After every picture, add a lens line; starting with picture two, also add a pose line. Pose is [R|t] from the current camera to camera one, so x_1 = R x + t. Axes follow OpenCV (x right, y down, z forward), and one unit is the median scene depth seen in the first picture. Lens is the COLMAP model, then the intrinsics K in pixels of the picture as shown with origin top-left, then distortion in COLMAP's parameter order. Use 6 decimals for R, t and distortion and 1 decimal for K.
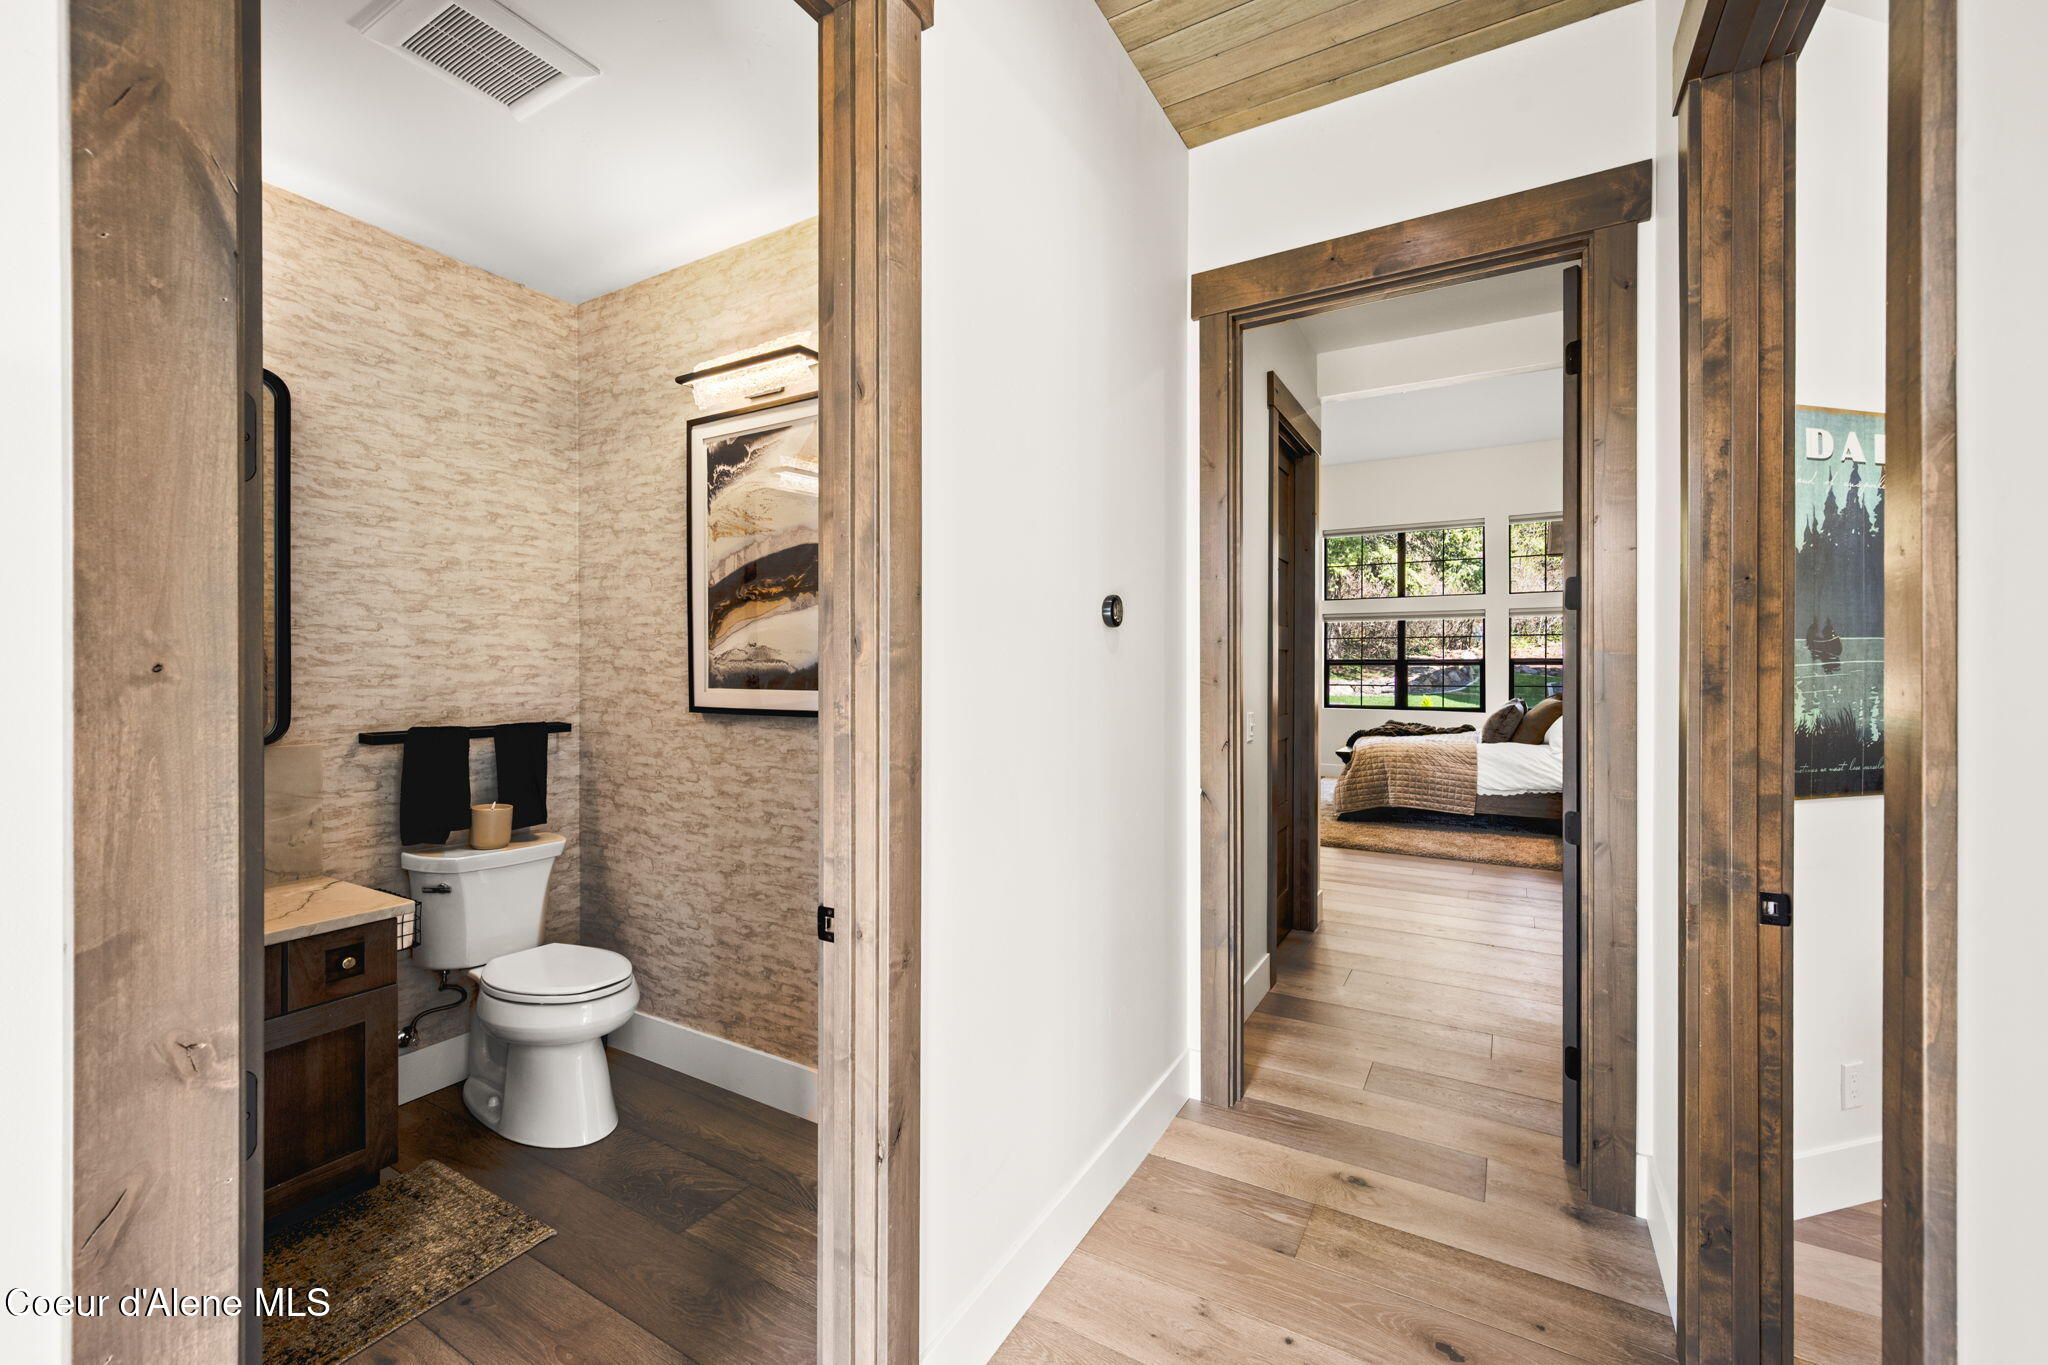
lens RADIAL K [[819.1, 0, 1025.4], [0, 819.1, 676.7], [0, 0, 1]] dist [0.002181, -0.000281]
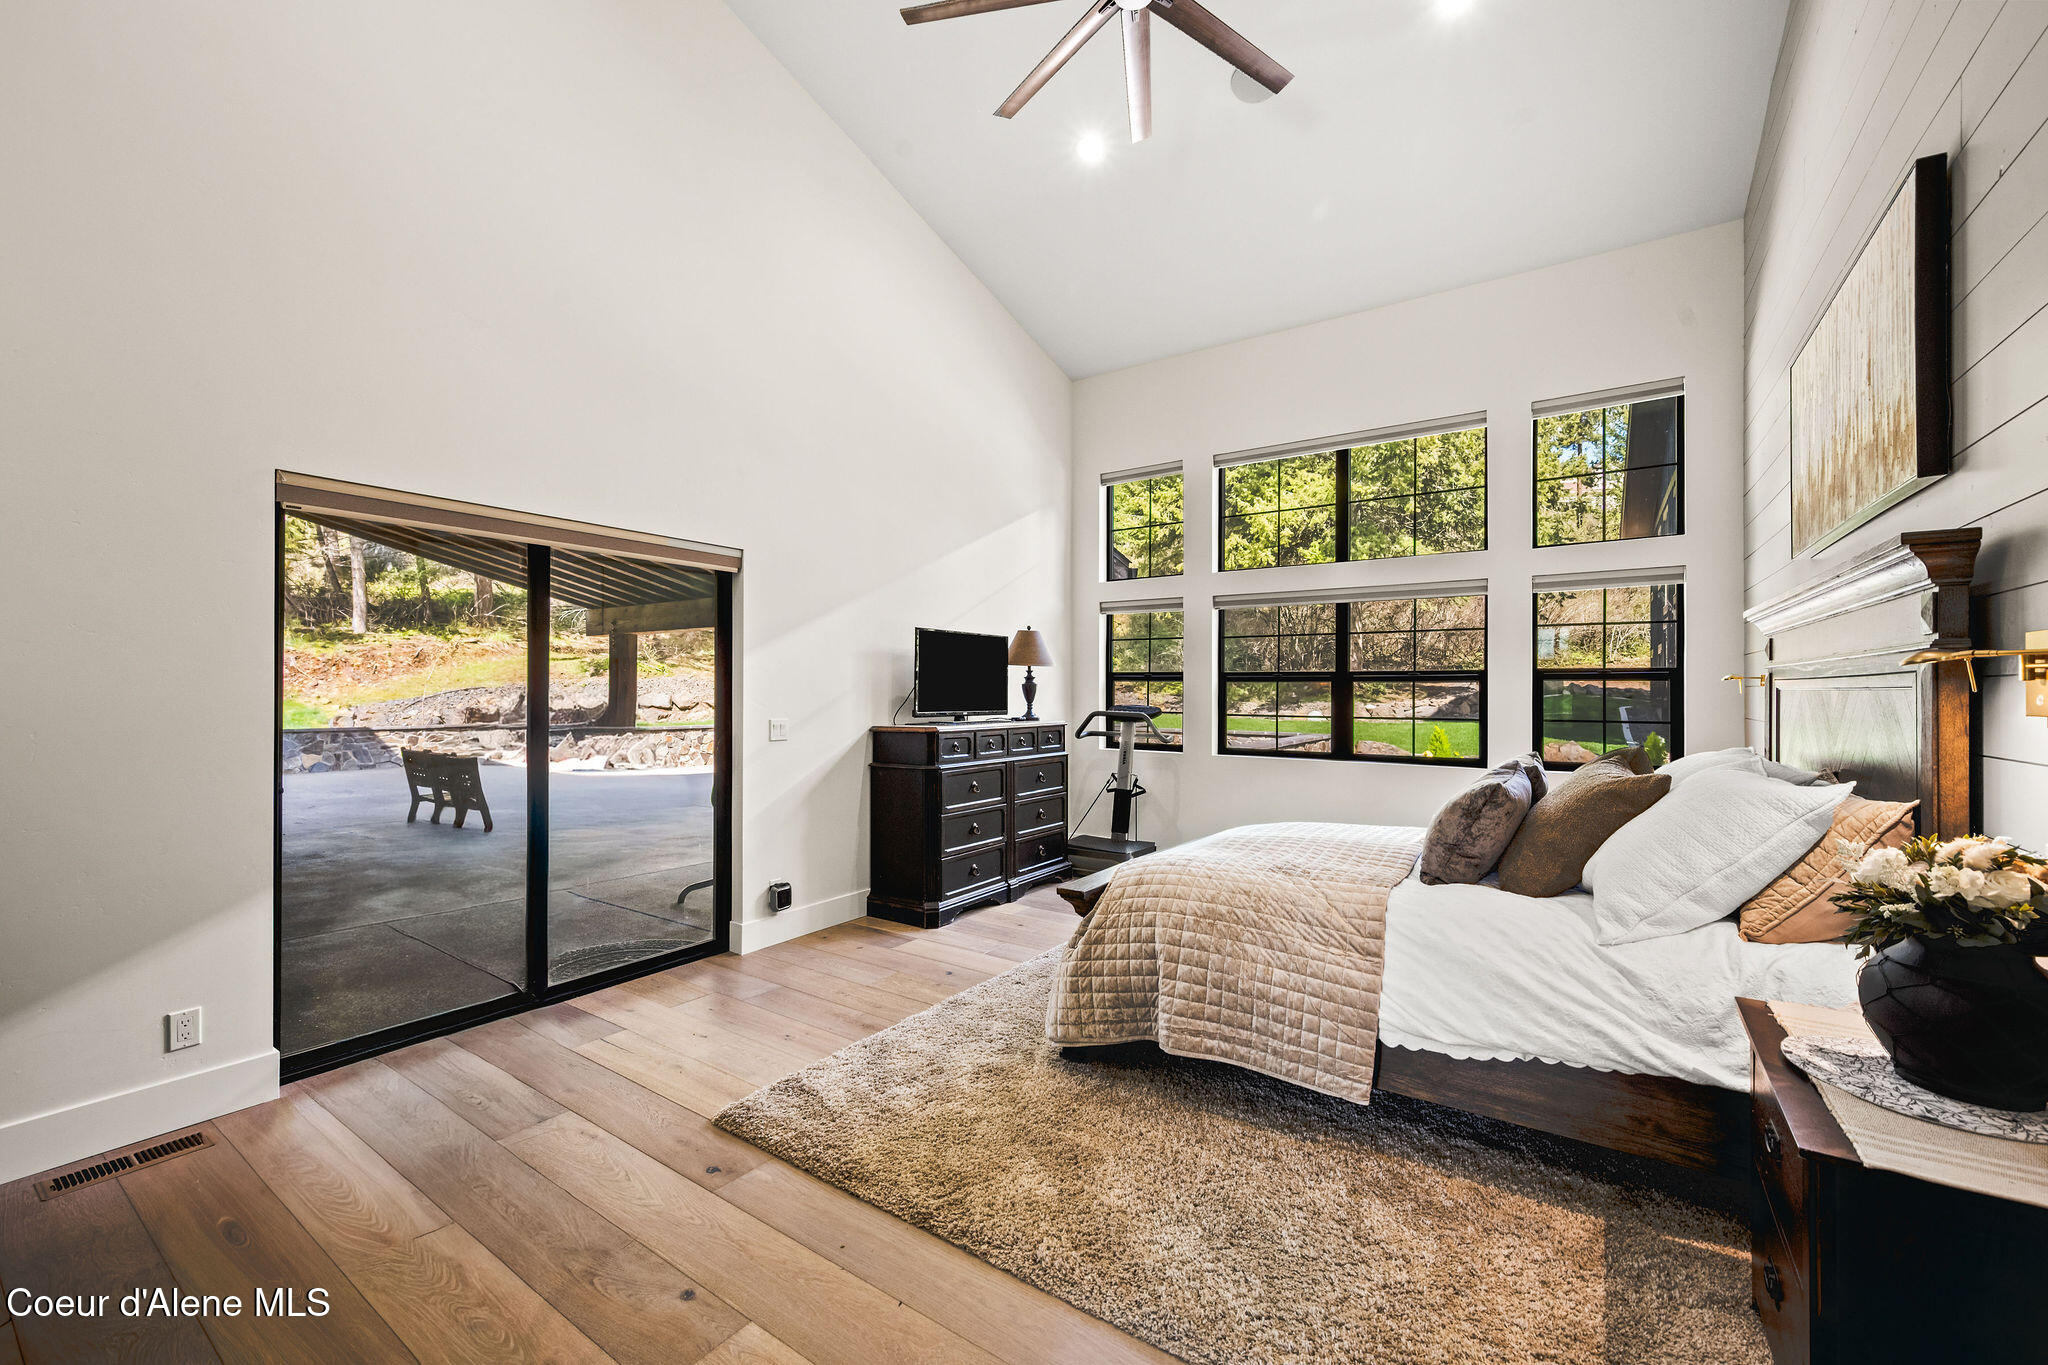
lens RADIAL K [[815.3, 0, 1025.2], [0, 815.3, 684.7], [0, 0, 1]] dist [-0.001539, -0.000051]
pose [[0.997681, 0.002114, -0.068026, 0.403567], [-0.003016, 0.999909, -0.013165, -0.005112], [0.067992, 0.013340, 0.997597, 0.610037]]
